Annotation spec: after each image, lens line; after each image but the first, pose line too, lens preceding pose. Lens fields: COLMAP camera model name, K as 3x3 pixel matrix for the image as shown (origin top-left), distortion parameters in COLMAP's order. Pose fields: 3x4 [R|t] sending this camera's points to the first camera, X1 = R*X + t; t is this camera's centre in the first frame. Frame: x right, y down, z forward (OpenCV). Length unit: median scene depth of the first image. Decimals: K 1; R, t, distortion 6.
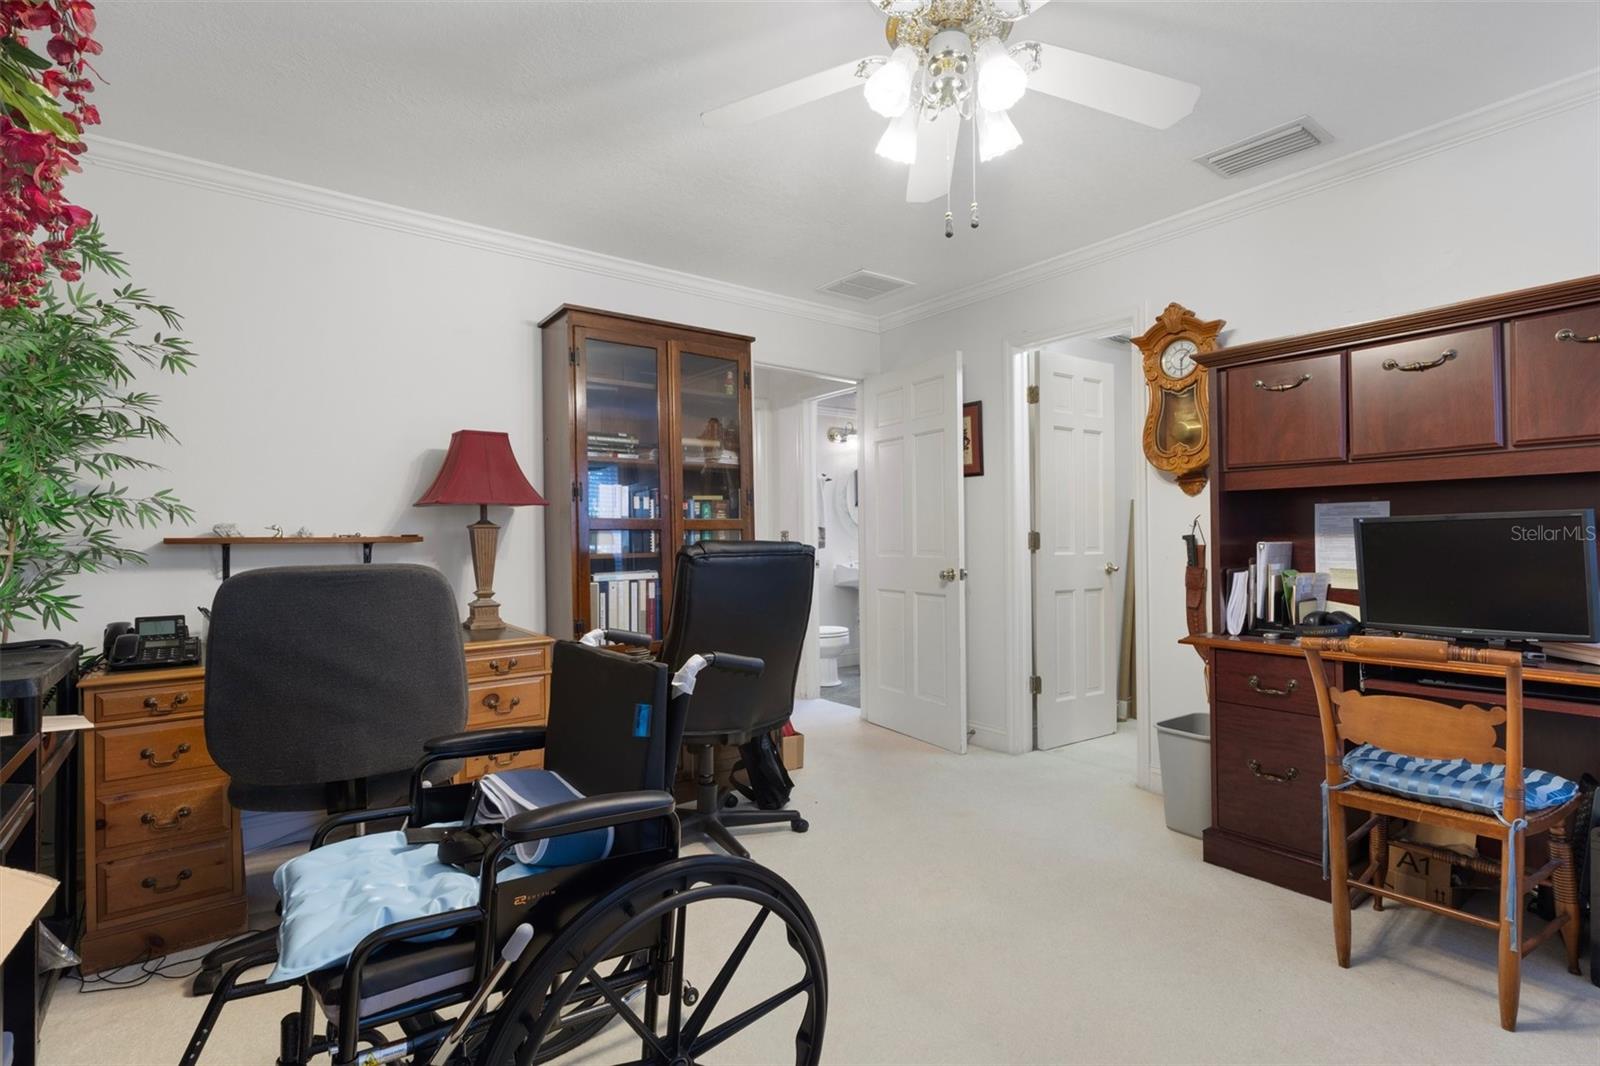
lens RADIAL K [[780.1, 0, 795.9], [0, 780.1, 533.6], [0, 0, 1]] dist [-0.000355, -0.000158]
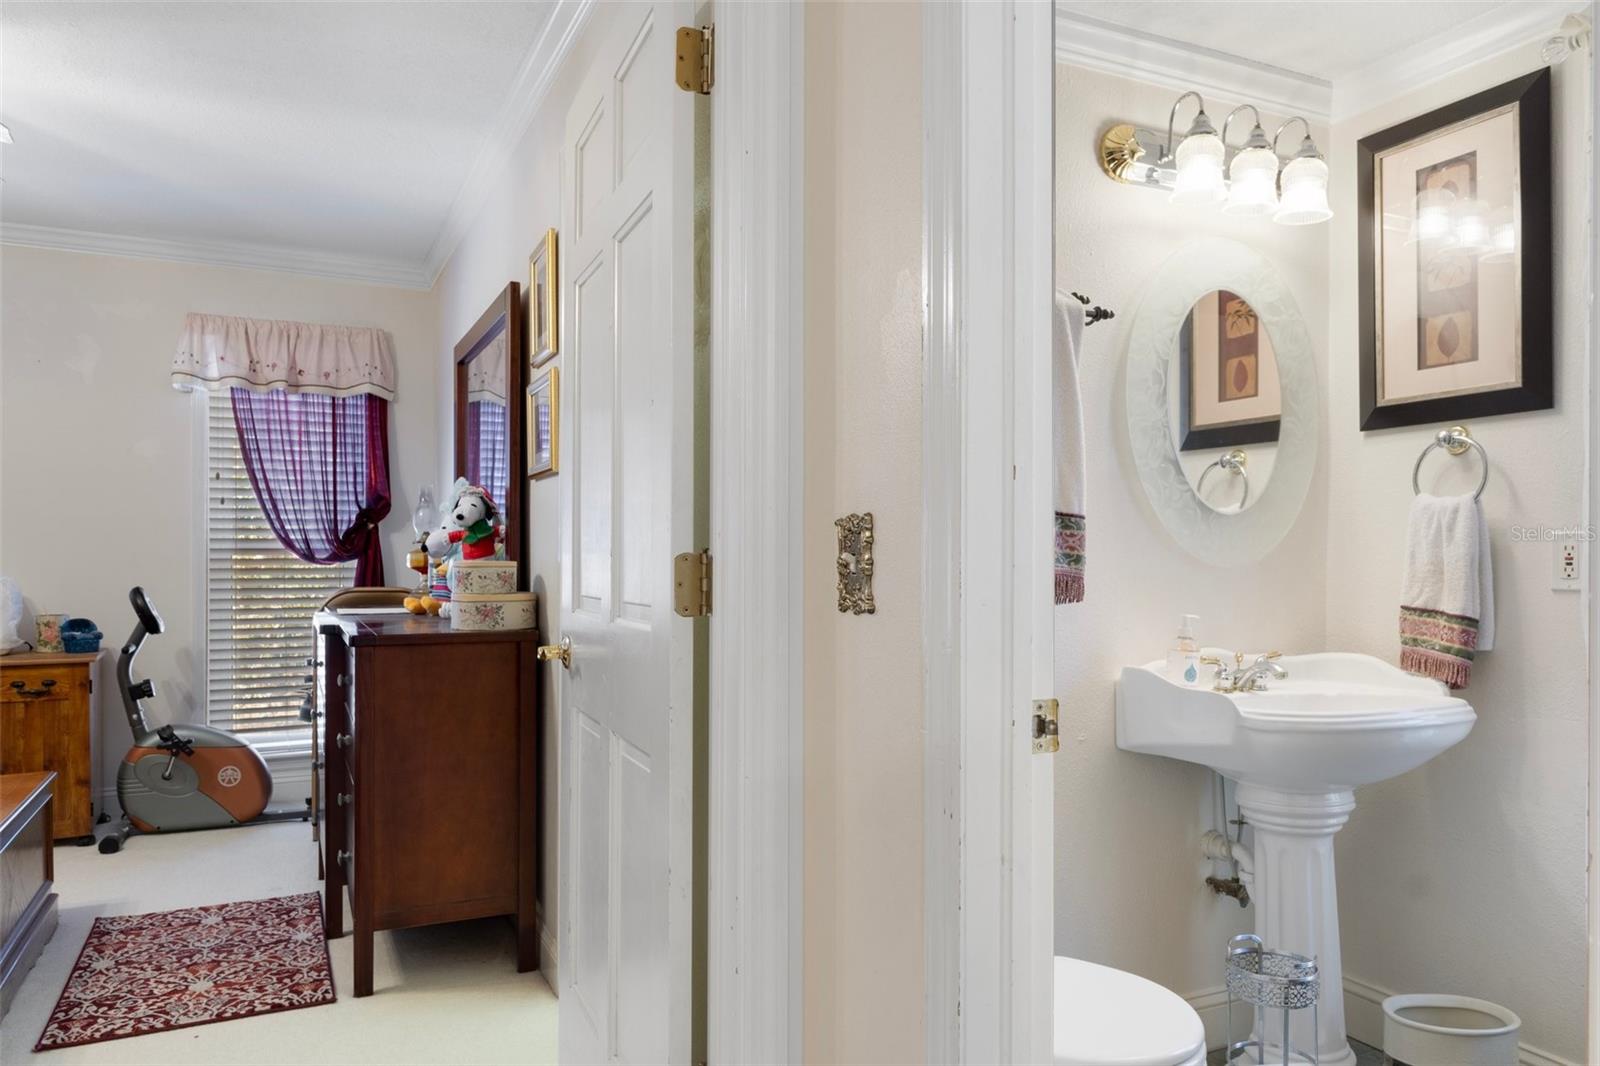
lens RADIAL K [[1050.6, 0, 795.4], [0, 1050.6, 550.3], [0, 0, 1]] dist [-0.002591, 0.001126]
pose [[0.980605, 0.011734, -0.195644, 0.013993], [-0.012310, 0.999923, -0.001727, 0.004558], [0.195609, 0.004101, 0.980673, 0.658487]]
